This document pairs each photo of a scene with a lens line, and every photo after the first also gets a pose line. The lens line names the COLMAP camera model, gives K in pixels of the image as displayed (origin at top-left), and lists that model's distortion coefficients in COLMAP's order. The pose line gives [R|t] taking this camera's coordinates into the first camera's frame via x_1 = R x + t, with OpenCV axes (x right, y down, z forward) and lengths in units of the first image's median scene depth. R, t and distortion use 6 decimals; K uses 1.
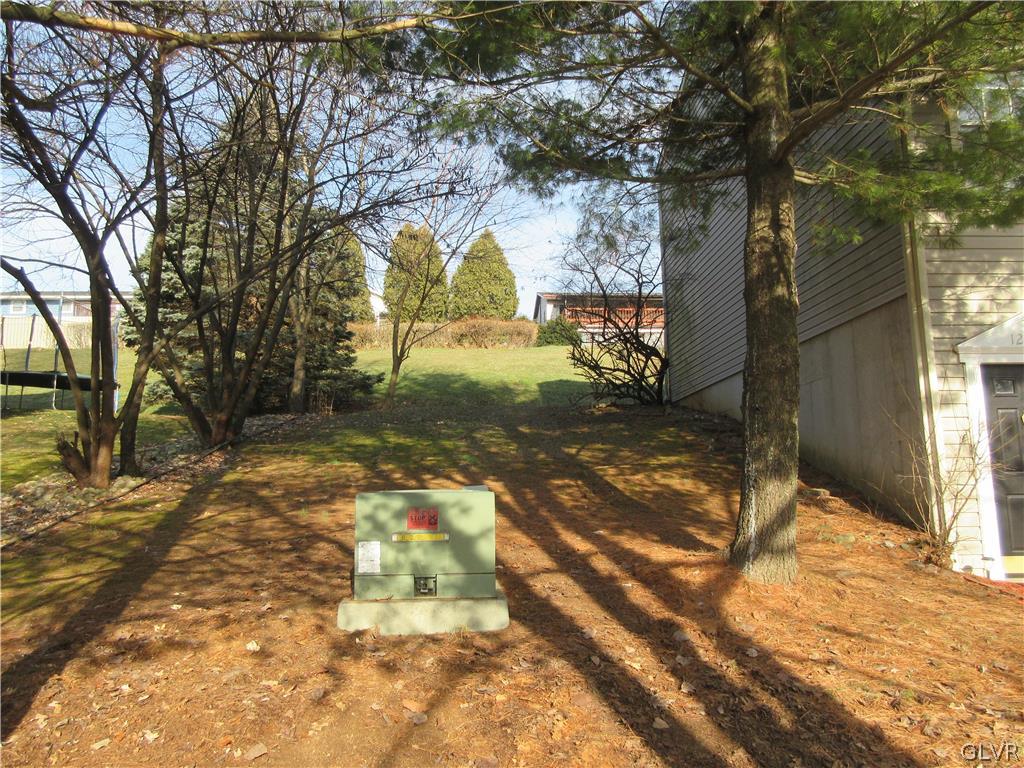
lens RADIAL K [[758.5, 0, 509.0], [0, 758.5, 376.8], [0, 0, 1]] dist [0.005297, -0.000707]
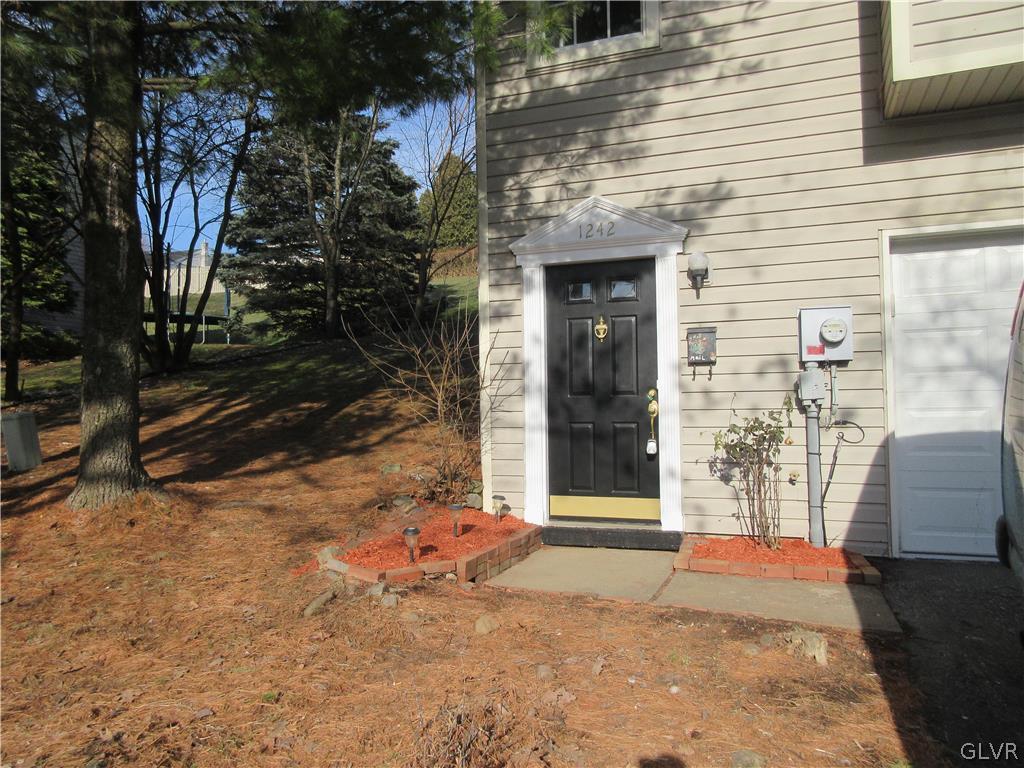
lens RADIAL K [[758.5, 0, 511.2], [0, 758.5, 390.6], [0, 0, 1]] dist [0.005297, -0.000707]
pose [[0.928753, -0.013069, -0.370469, 0.887261], [0.060225, 0.991421, 0.116008, 0.019105], [0.365774, -0.130054, 0.921572, 0.207220]]
